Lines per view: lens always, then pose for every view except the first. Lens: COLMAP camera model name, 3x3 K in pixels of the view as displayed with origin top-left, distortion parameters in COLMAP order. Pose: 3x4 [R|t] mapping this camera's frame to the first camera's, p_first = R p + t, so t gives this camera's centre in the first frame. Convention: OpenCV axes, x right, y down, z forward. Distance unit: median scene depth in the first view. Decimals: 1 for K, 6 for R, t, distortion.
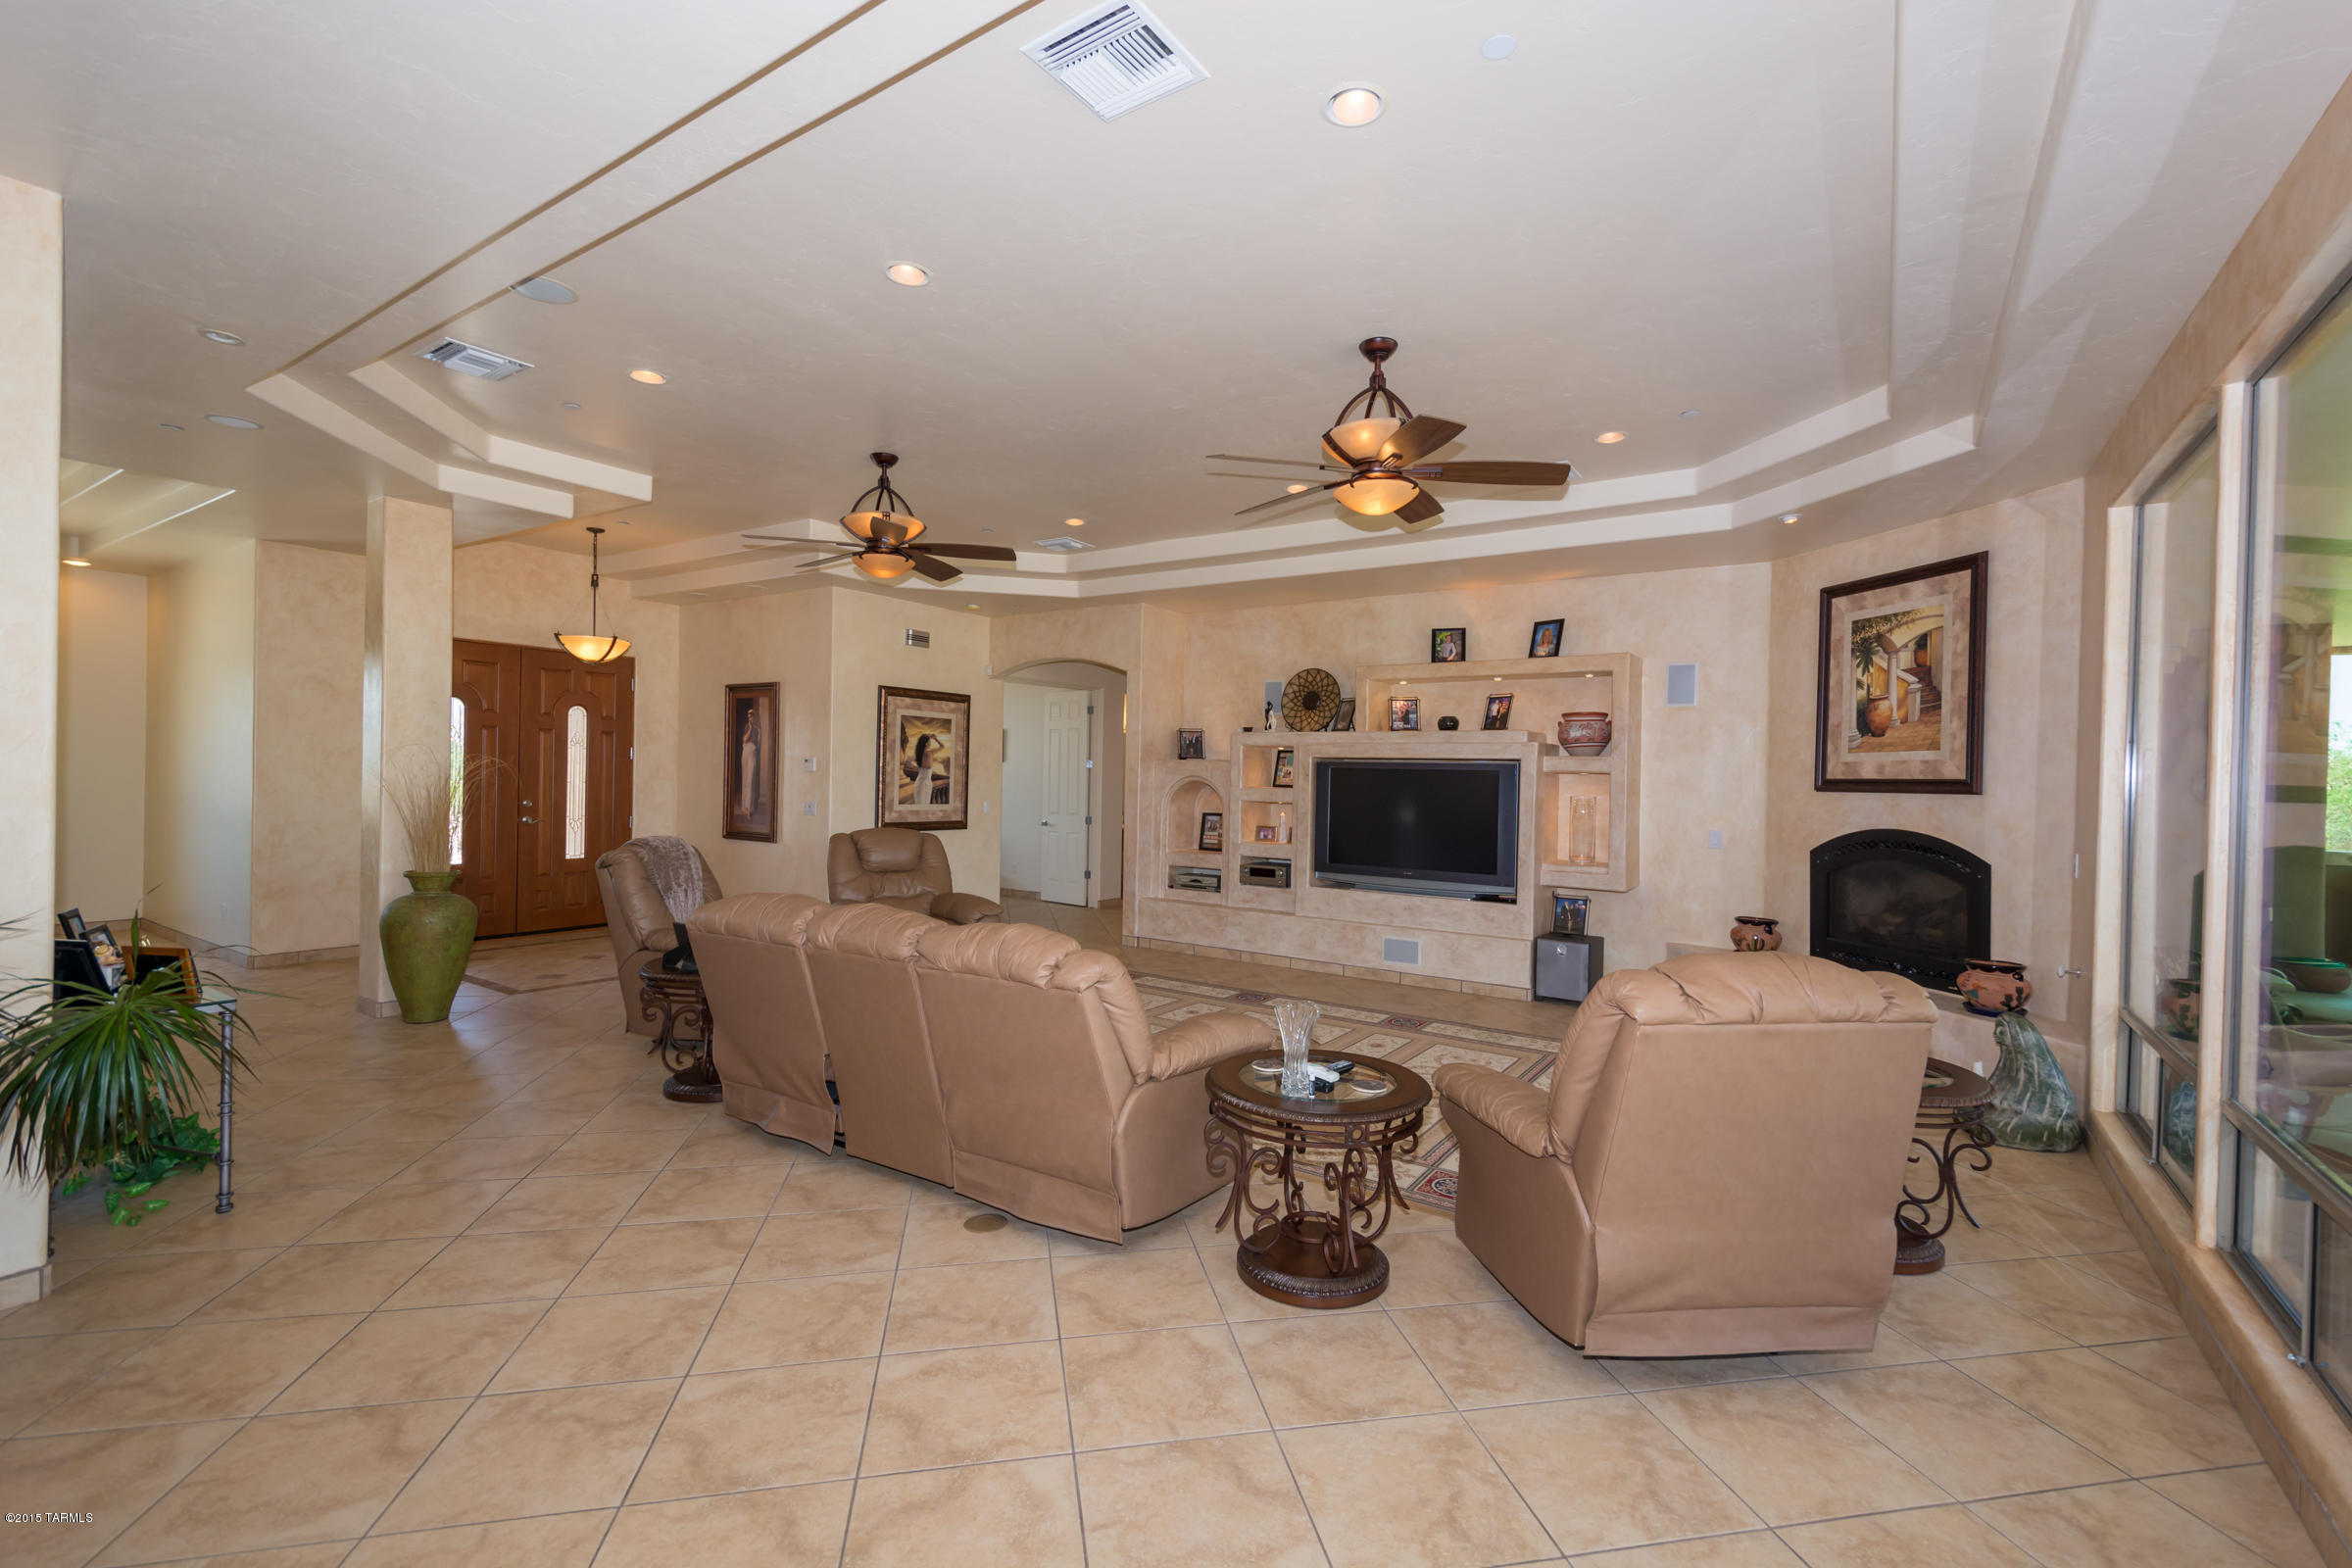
lens RADIAL K [[1025.3, 0, 1176.0], [0, 1025.3, 784.0], [0, 0, 1]] dist [0.001540, -0.000066]
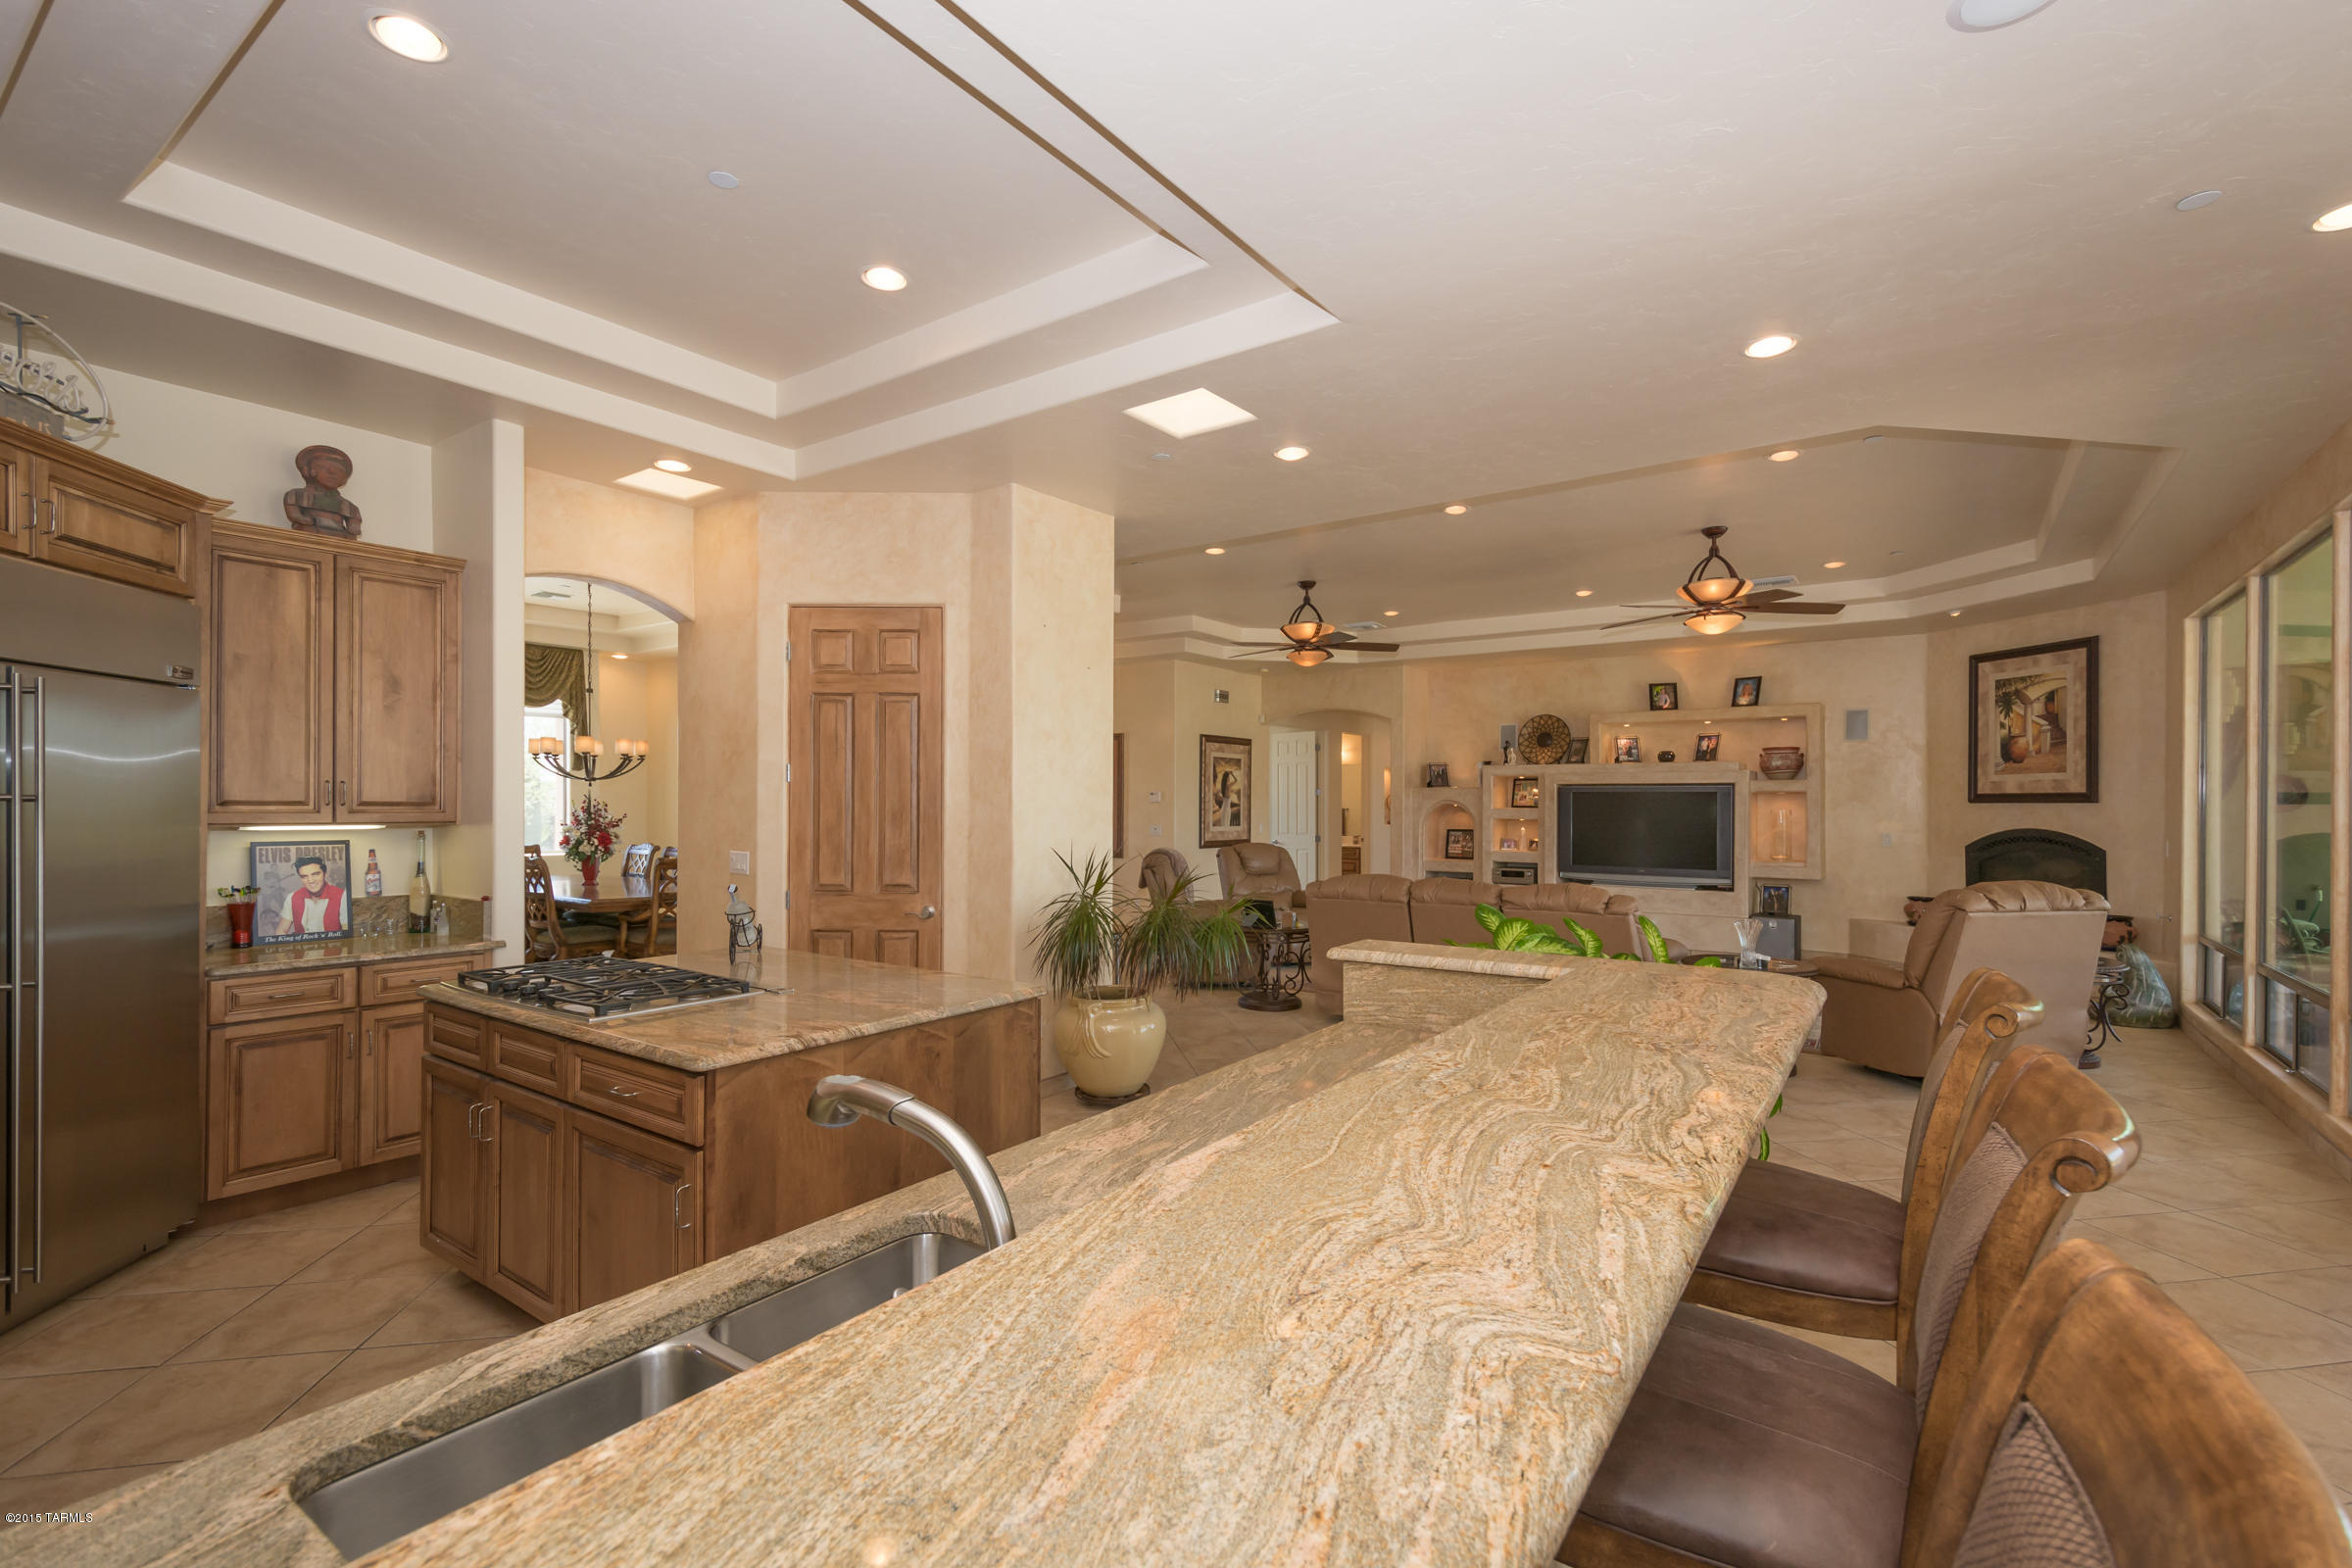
lens RADIAL K [[1032.1, 0, 1180.3], [0, 1032.1, 805.3], [0, 0, 1]] dist [-0.001315, -0.000300]
pose [[0.999249, -0.018006, -0.034324, -0.354305], [0.017872, 0.999831, -0.004222, -0.002487], [0.034394, 0.003605, 0.999402, -0.384957]]
